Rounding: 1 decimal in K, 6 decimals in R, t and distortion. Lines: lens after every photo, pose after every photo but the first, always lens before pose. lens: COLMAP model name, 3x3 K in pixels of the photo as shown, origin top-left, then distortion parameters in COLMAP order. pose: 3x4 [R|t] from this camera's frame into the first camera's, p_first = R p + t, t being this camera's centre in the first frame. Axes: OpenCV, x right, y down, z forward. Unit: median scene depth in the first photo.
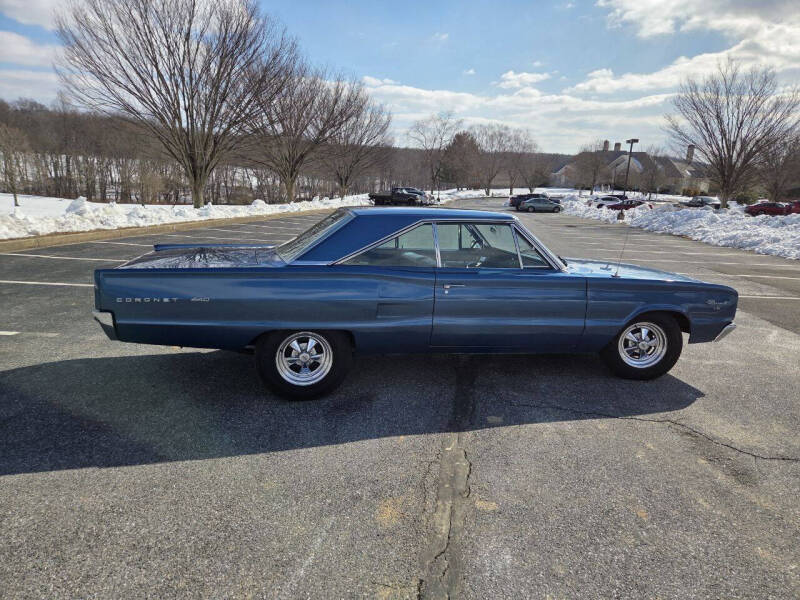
lens RADIAL K [[556.6, 0, 418.4], [0, 556.6, 304.0], [0, 0, 1]] dist [0.085197, -0.078773]
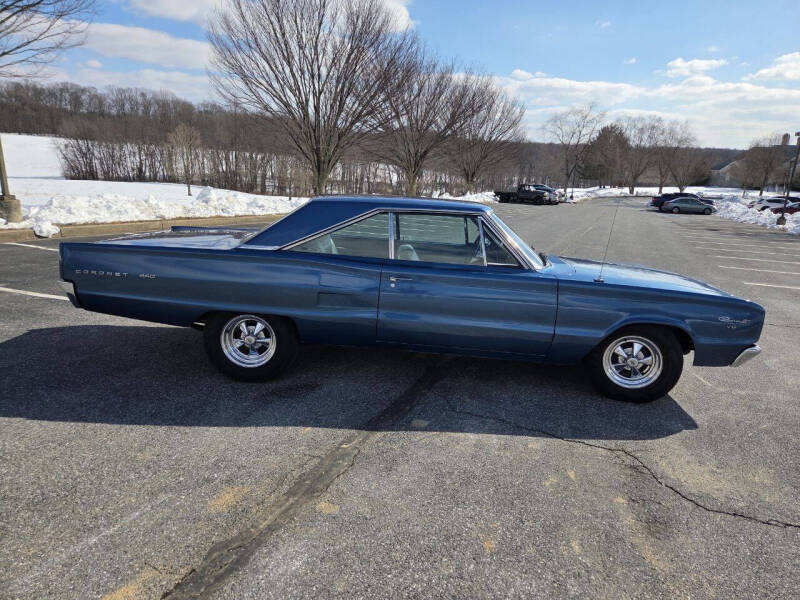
lens RADIAL K [[555.6, 0, 404.6], [0, 555.6, 313.9], [0, 0, 1]] dist [0.083760, -0.075197]
pose [[0.964498, 0.076785, -0.252679, 0.079901], [-0.071020, 0.996966, 0.031873, -0.001100], [0.254360, -0.012796, 0.967025, 0.021682]]
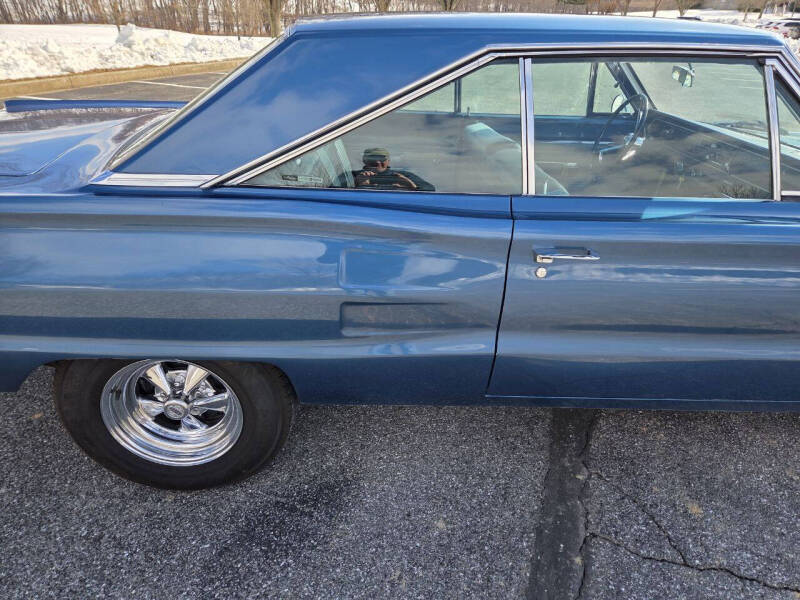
lens RADIAL K [[555.6, 0, 404.6], [0, 555.6, 313.9], [0, 0, 1]] dist [0.083760, -0.075197]
pose [[0.978613, 0.086342, -0.186714, 0.008599], [-0.031020, 0.959211, 0.280984, -0.023649], [0.203359, -0.269183, 0.941374, 0.163628]]
